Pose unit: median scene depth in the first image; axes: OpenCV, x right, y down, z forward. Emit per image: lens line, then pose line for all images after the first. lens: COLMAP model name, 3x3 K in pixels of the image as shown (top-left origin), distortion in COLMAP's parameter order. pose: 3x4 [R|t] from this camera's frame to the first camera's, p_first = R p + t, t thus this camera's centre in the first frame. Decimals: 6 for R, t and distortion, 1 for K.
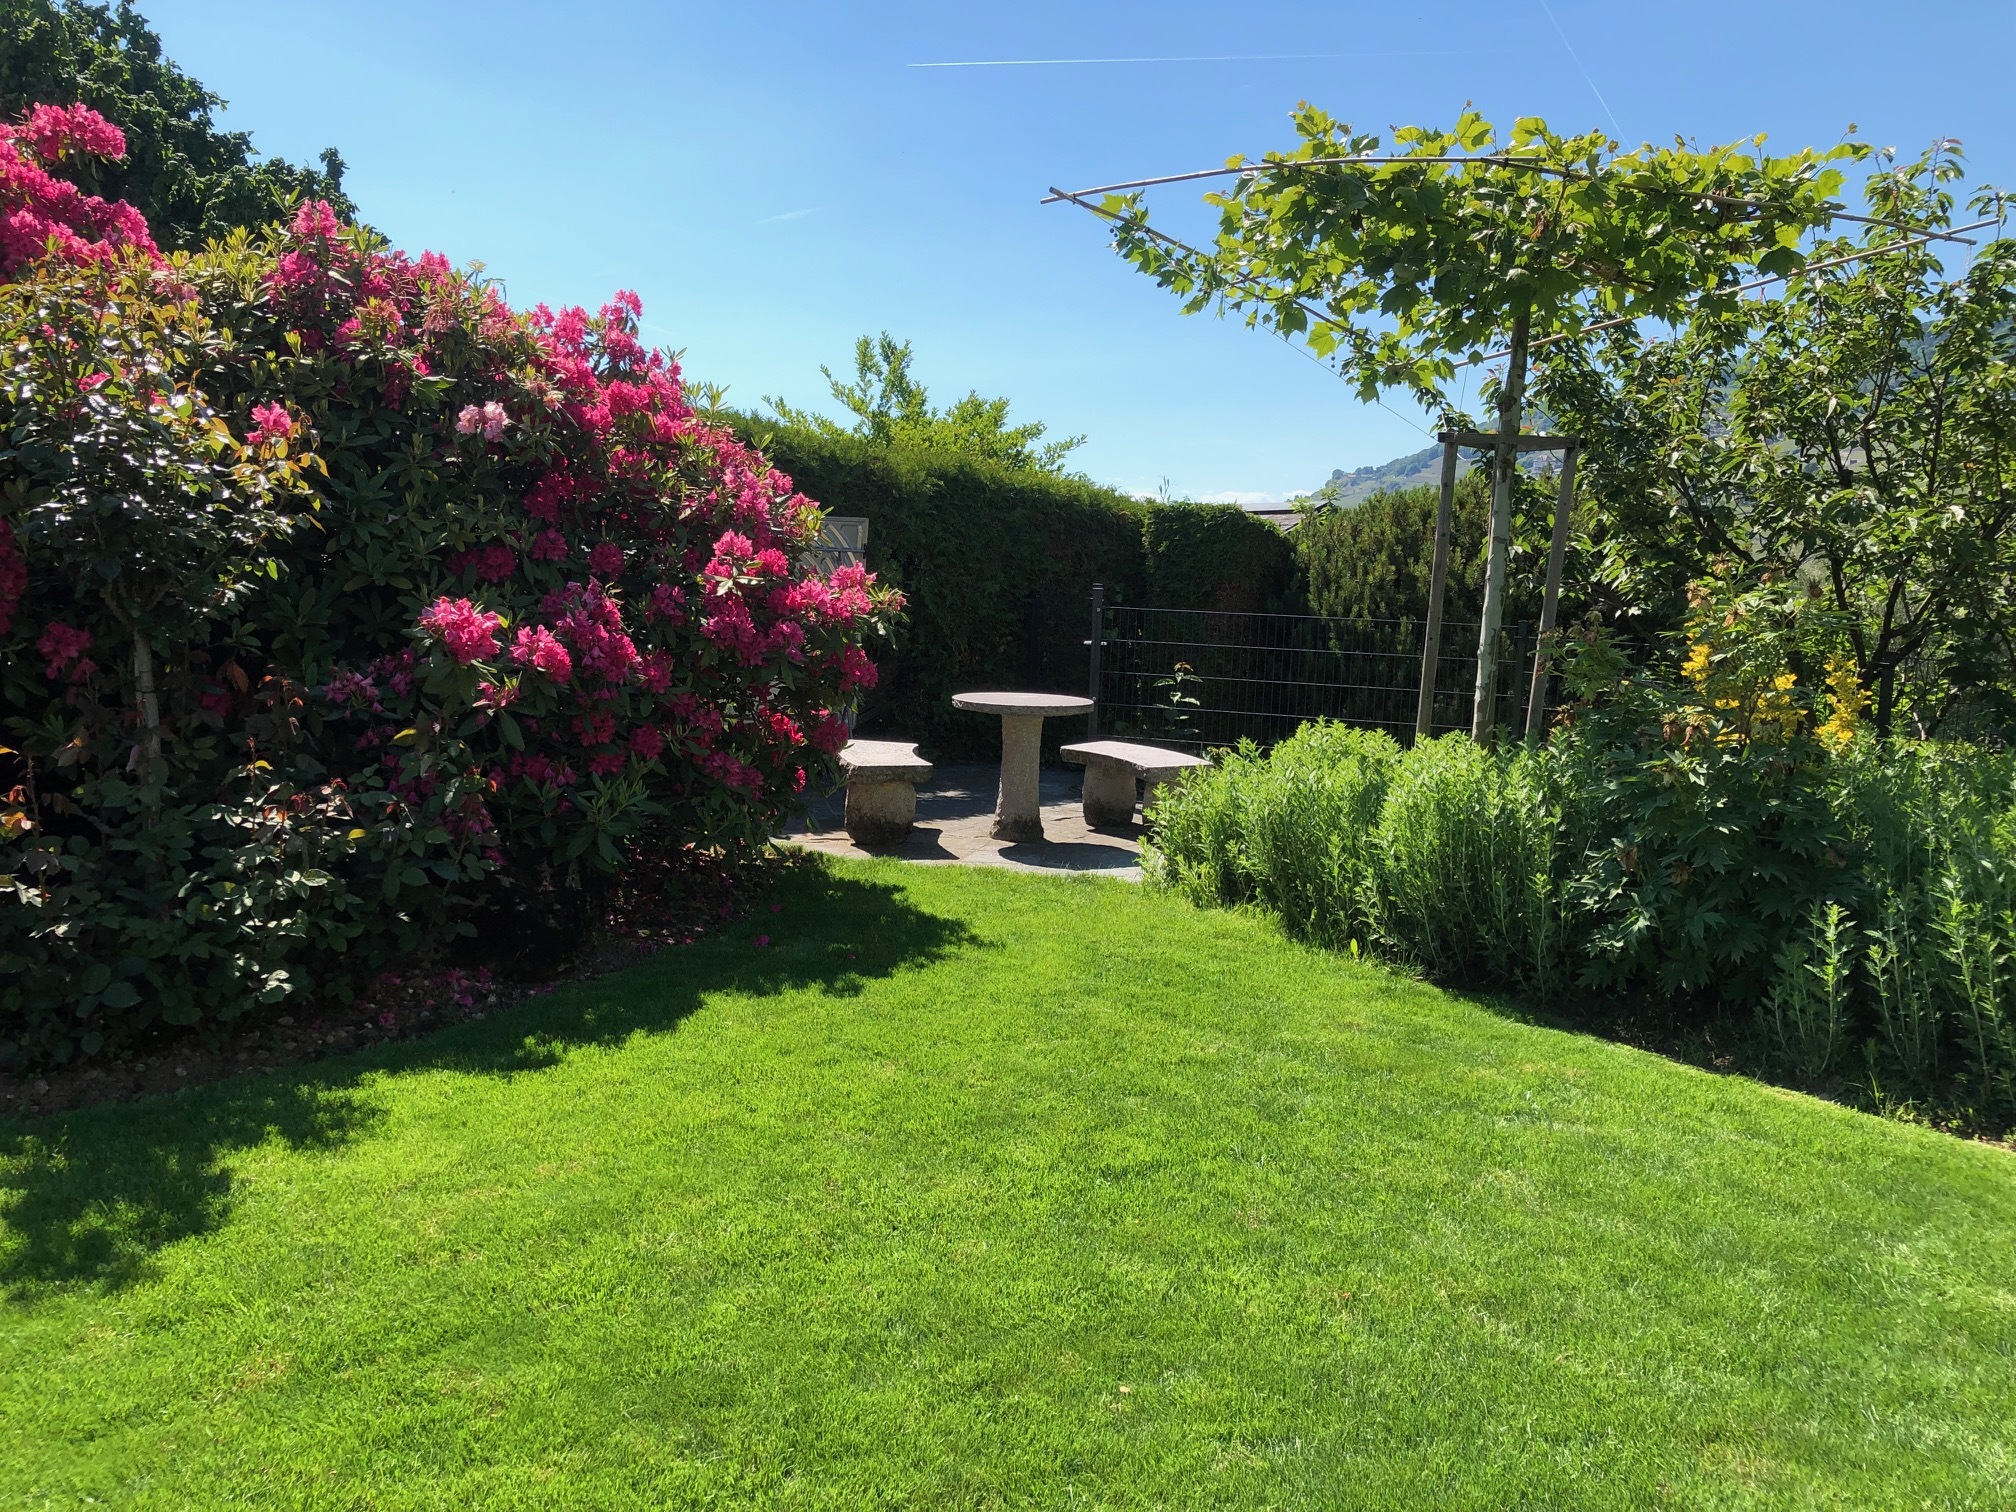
lens RADIAL K [[1615.9, 0, 998.5], [0, 1615.9, 737.5], [0, 0, 1]] dist [0.054043, -0.001531]
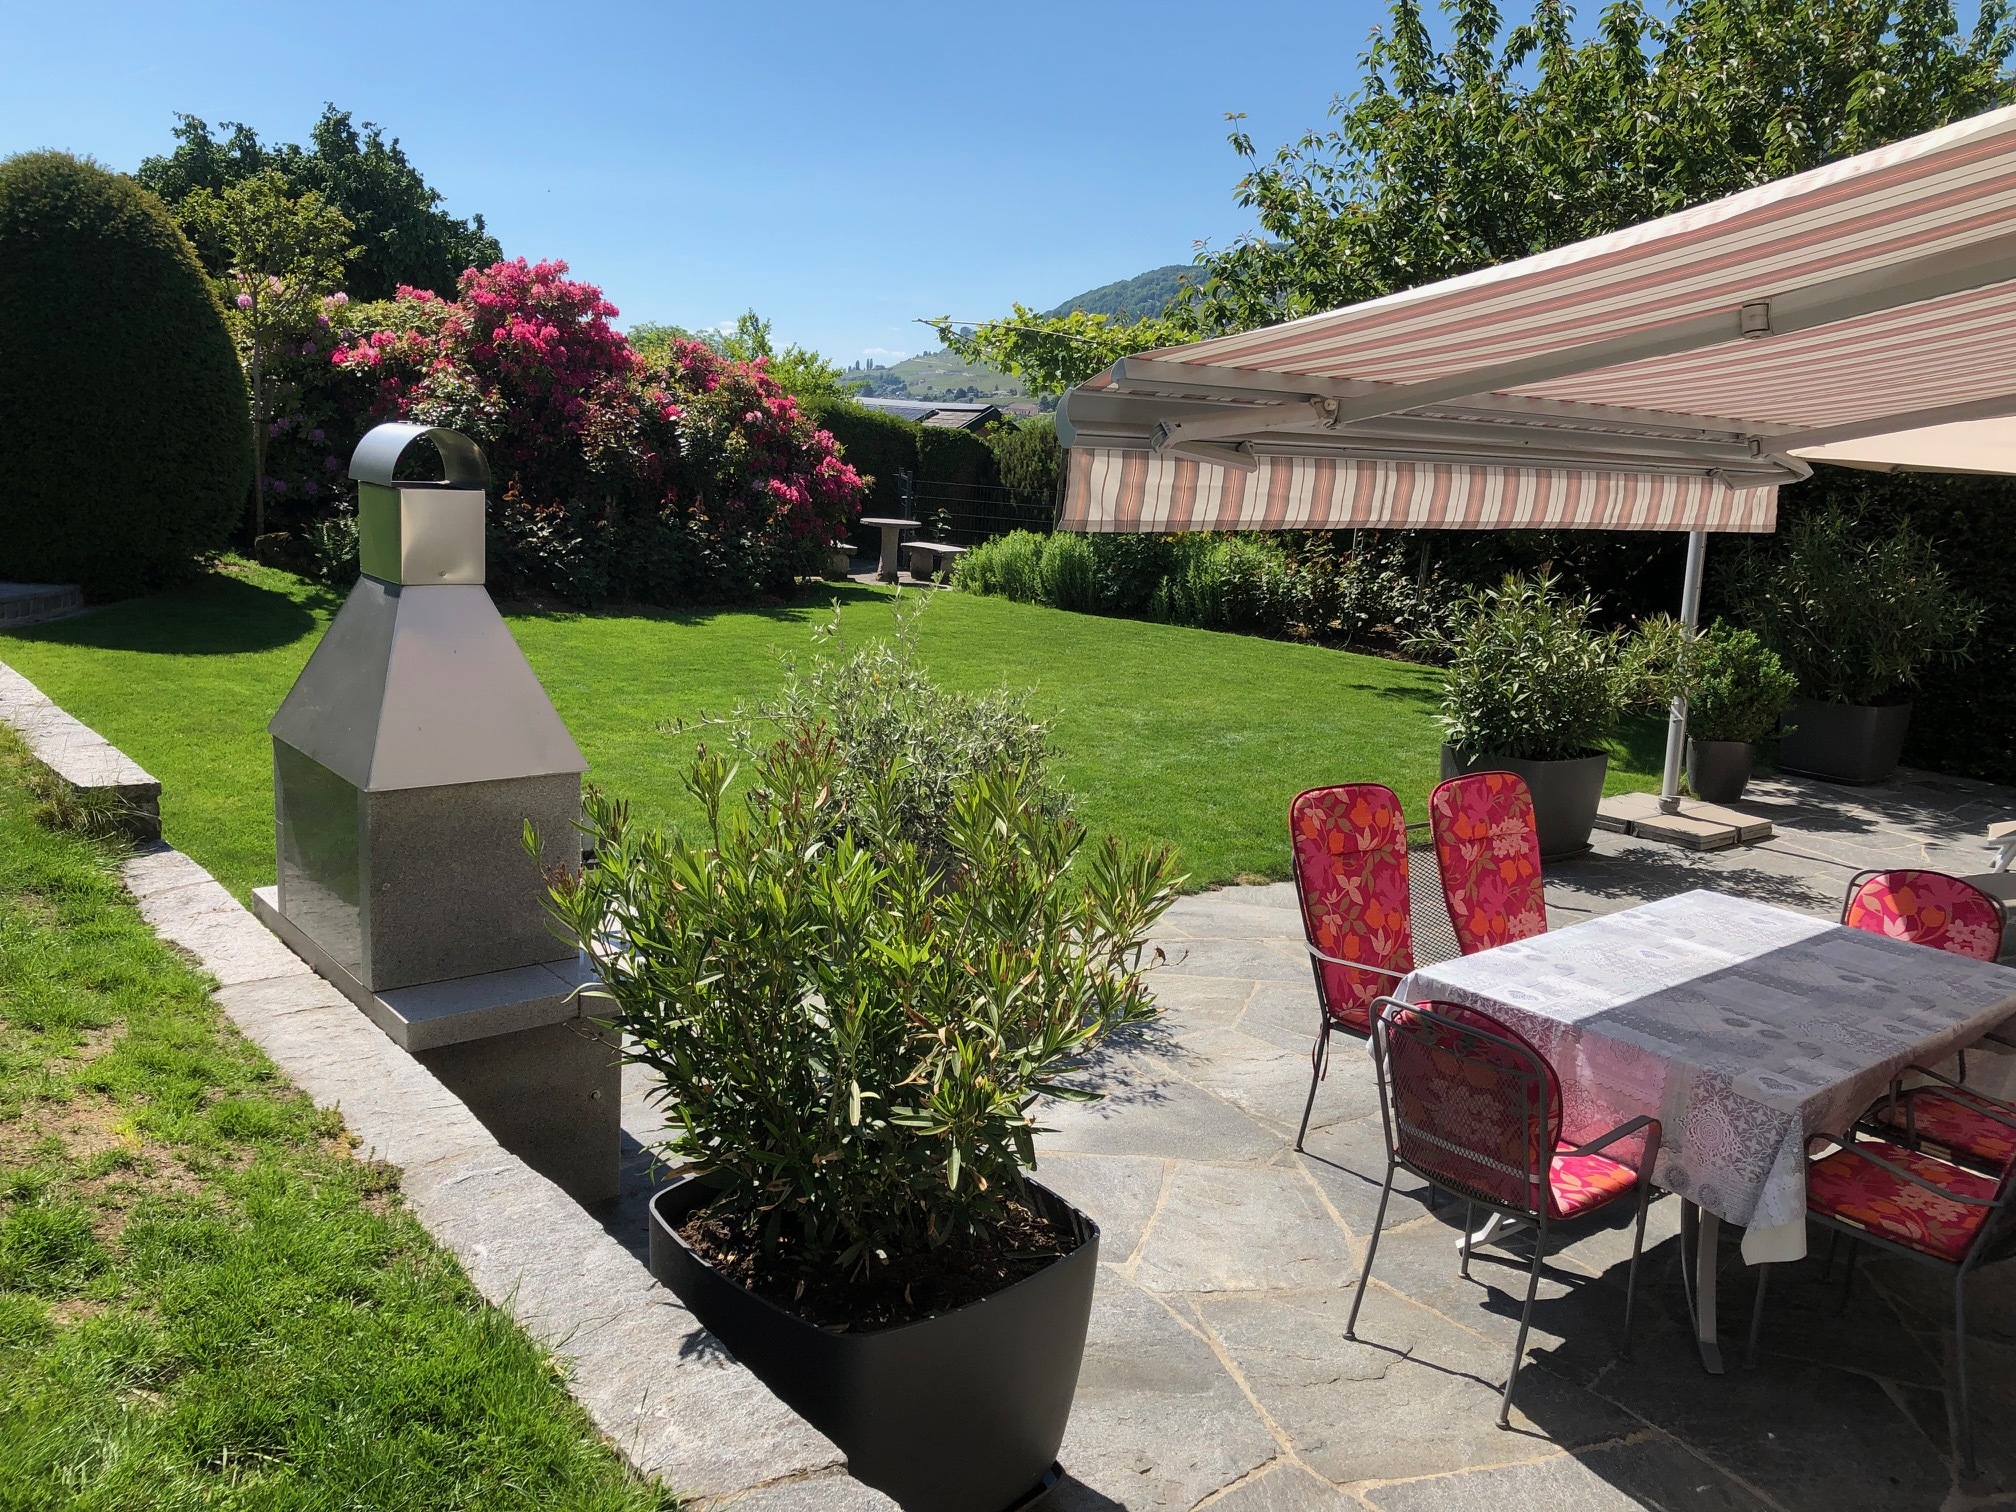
lens RADIAL K [[1615.9, 0, 1000.1], [0, 1615.9, 765.1], [0, 0, 1]] dist [0.054043, -0.001531]
pose [[0.974196, -0.015240, 0.225189, -0.433600], [-0.008021, 0.994750, 0.102024, 0.103957], [-0.225562, -0.101198, 0.968959, -1.603296]]
